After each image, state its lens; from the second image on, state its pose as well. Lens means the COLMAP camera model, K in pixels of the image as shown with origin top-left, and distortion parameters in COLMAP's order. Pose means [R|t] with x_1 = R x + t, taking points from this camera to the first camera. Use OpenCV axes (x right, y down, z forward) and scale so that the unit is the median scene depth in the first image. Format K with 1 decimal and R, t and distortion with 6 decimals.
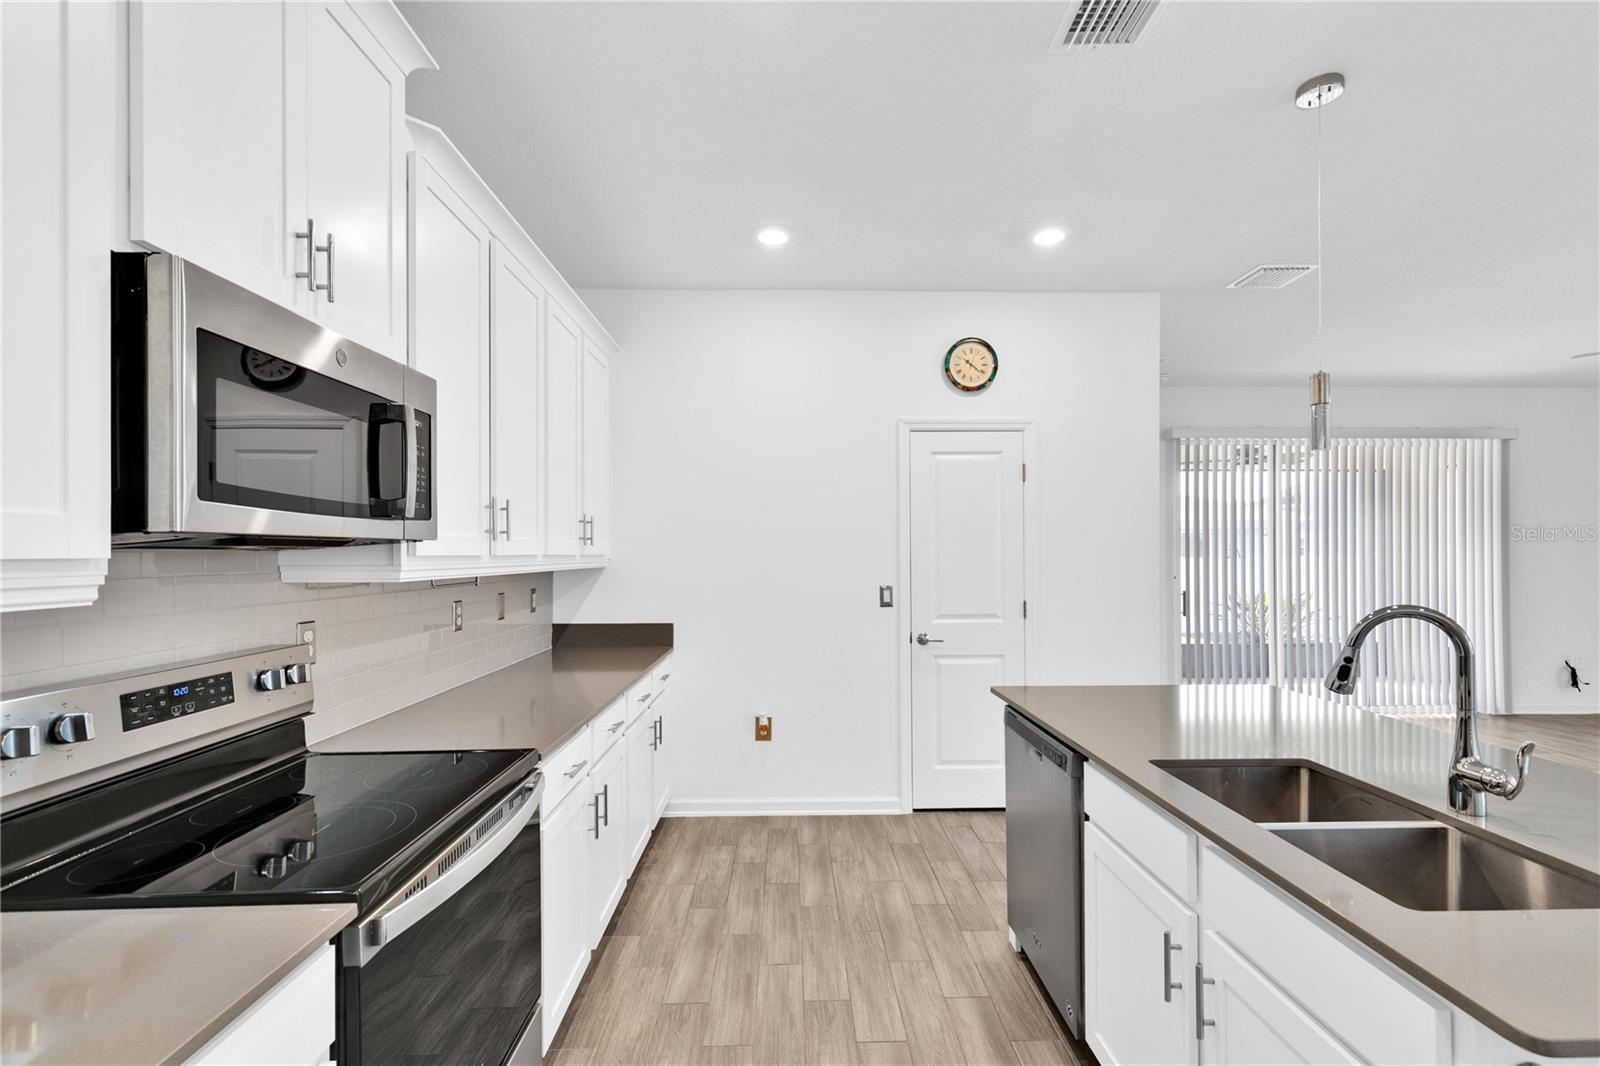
lens RADIAL K [[732.6, 0, 810.7], [0, 732.6, 547.6], [0, 0, 1]] dist [0.023515, -0.000071]
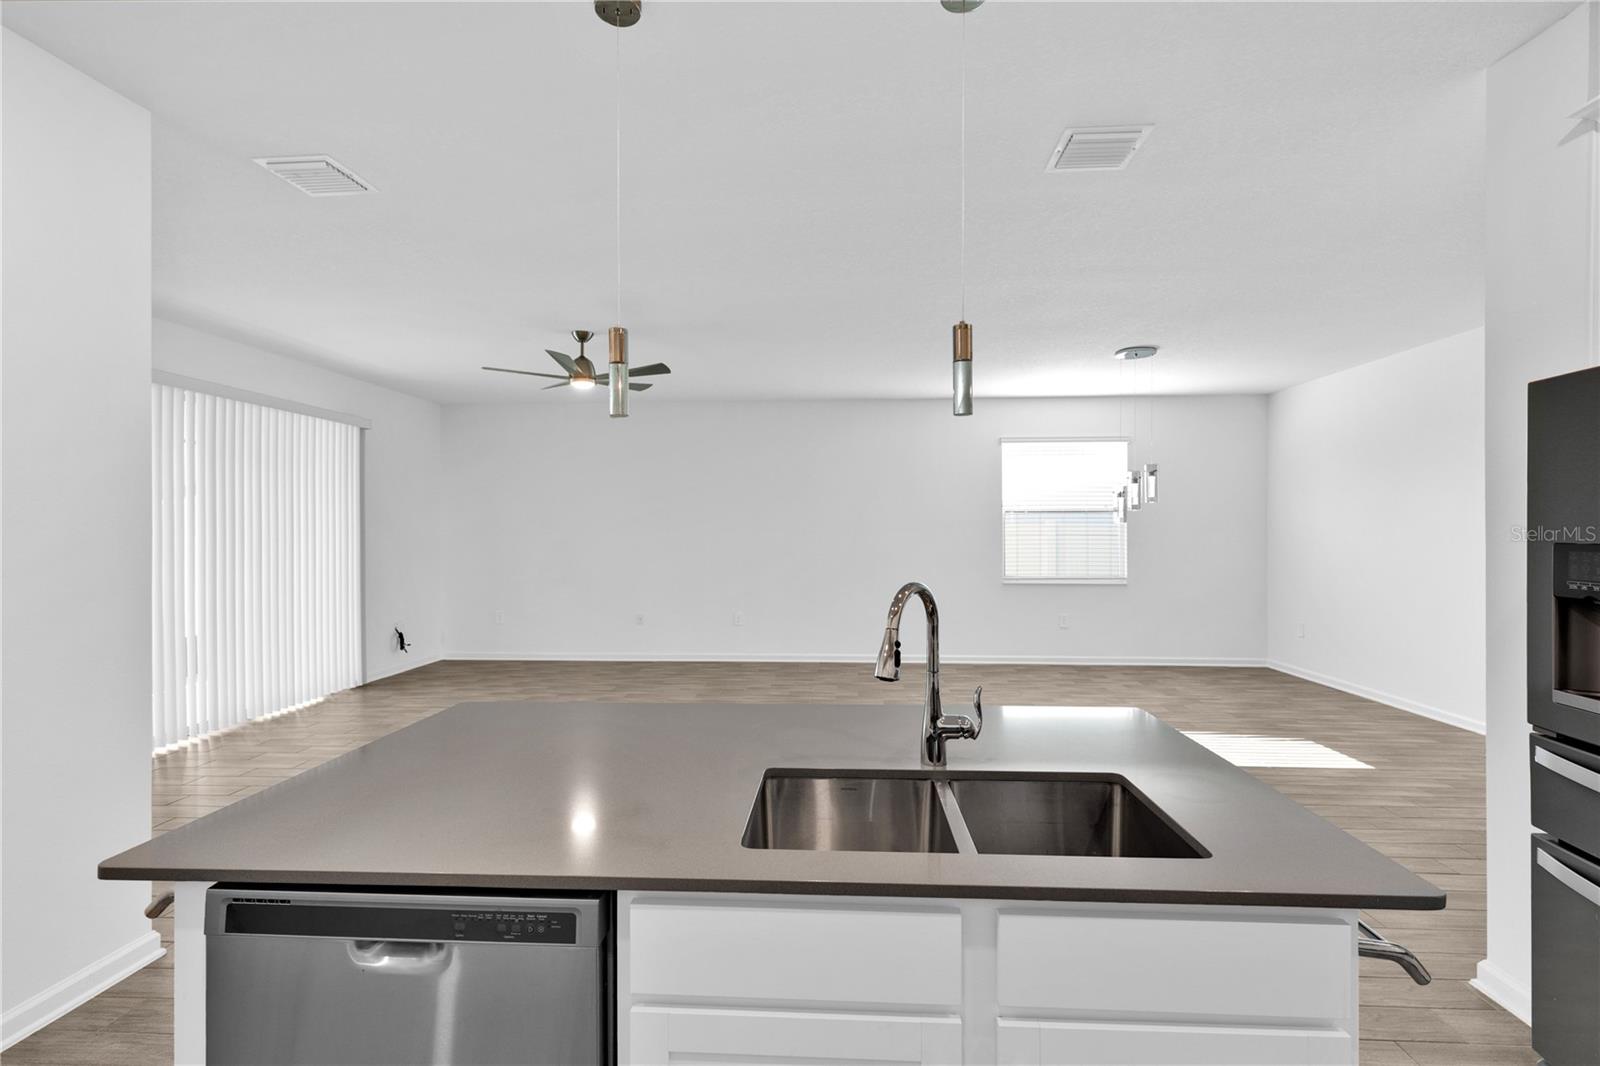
lens RADIAL K [[732.6, 0, 801.4], [0, 732.6, 517.2], [0, 0, 1]] dist [0.023515, -0.000071]
pose [[0.100132, 0.020657, 0.994760, -0.092071], [-0.003569, 0.999785, -0.020402, 0.003876], [-0.994968, -0.001508, 0.100184, 0.406756]]
